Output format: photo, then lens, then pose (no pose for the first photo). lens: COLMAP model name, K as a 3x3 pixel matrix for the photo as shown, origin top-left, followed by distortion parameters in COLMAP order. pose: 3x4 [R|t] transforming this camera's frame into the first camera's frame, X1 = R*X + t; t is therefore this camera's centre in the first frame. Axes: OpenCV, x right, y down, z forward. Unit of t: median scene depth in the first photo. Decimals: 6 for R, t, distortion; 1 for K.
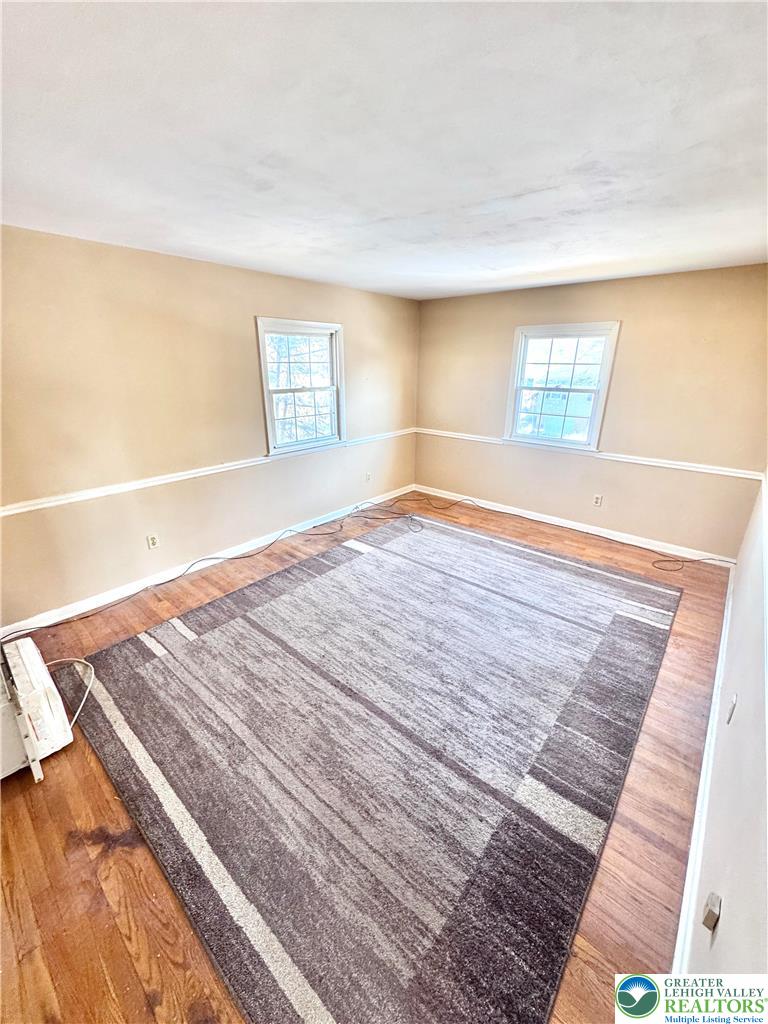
lens RADIAL K [[406.5, 0, 383.9], [0, 406.5, 506.8], [0, 0, 1]] dist [-0.004070, 0.000240]
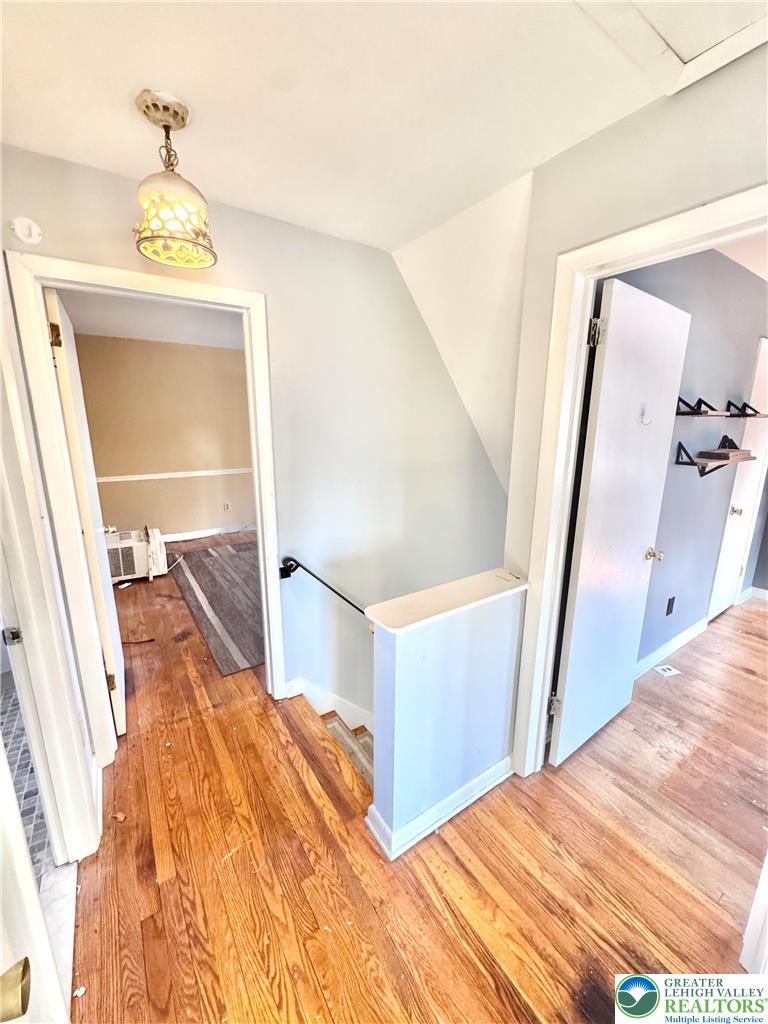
lens RADIAL K [[406.5, 0, 383.4], [0, 406.5, 509.3], [0, 0, 1]] dist [-0.004070, 0.000240]
pose [[0.965004, 0.059298, -0.255441, 0.625777], [-0.090904, 0.989342, -0.113750, 0.286465], [0.245974, 0.132990, 0.960110, -0.594520]]
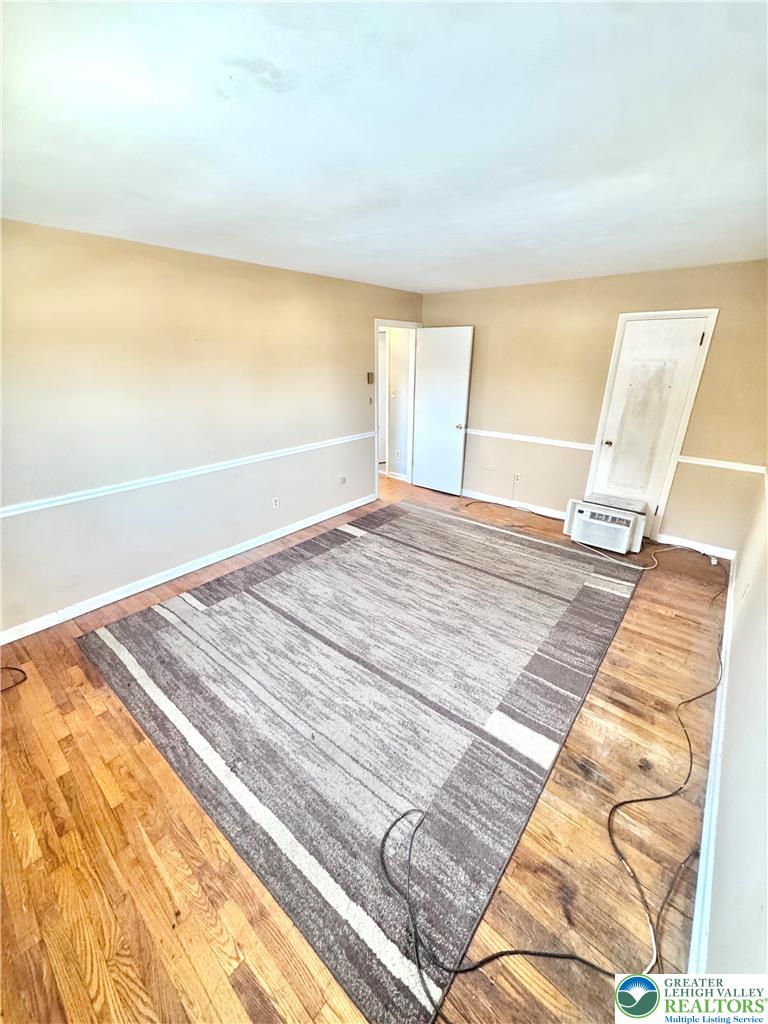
lens RADIAL K [[406.5, 0, 388.2], [0, 406.5, 513.9], [0, 0, 1]] dist [-0.004070, 0.000240]
pose [[-0.999692, 0.003860, -0.024499, 0.166405], [-0.013320, 0.749691, 0.661654, -0.661827], [0.020920, 0.661776, -0.749409, 1.822899]]
